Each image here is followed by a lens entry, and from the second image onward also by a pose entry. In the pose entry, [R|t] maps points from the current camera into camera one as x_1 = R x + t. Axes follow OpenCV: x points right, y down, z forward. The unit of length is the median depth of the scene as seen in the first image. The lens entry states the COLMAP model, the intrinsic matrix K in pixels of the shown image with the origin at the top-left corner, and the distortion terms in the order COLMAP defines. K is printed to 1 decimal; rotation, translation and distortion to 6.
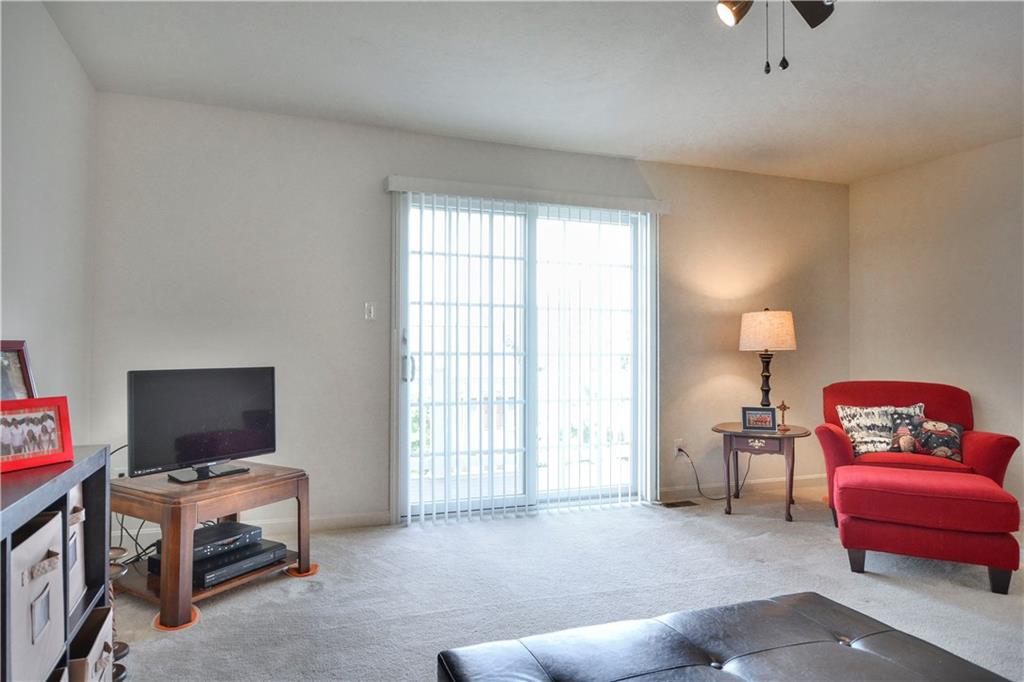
lens RADIAL K [[623.9, 0, 511.4], [0, 623.9, 346.2], [0, 0, 1]] dist [-0.003912, -0.003370]
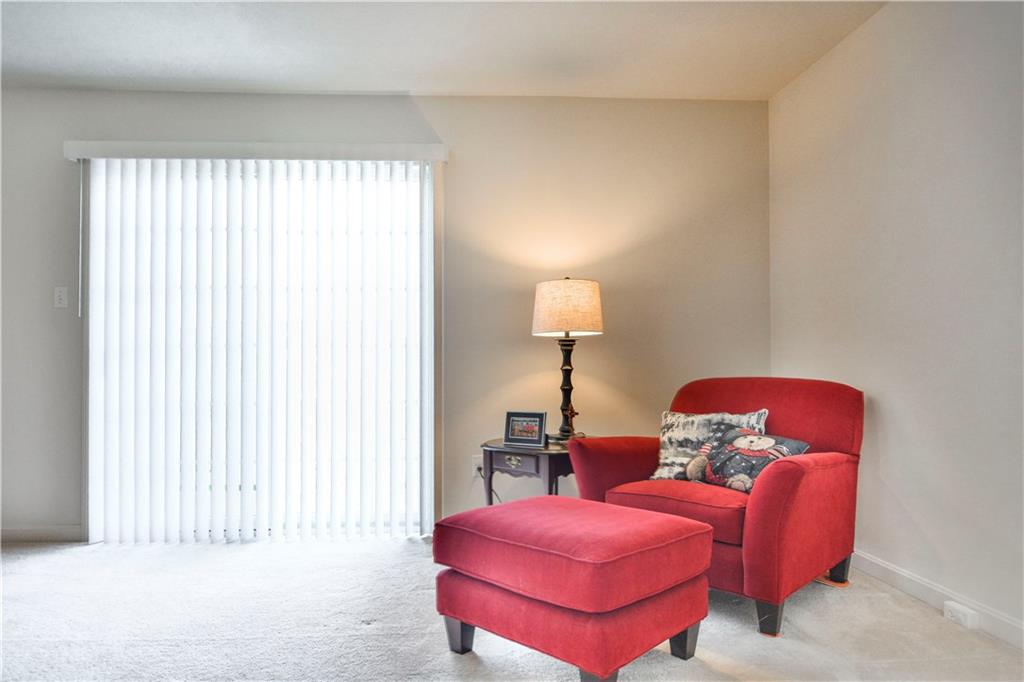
lens RADIAL K [[708.5, 0, 512.2], [0, 708.5, 340.8], [0, 0, 1]] dist [-0.004866, -0.001918]
pose [[0.962481, -0.017786, -0.270766, 0.606681], [0.014316, 0.999788, -0.014787, 0.026401], [0.270972, 0.010356, 0.962532, 0.197672]]
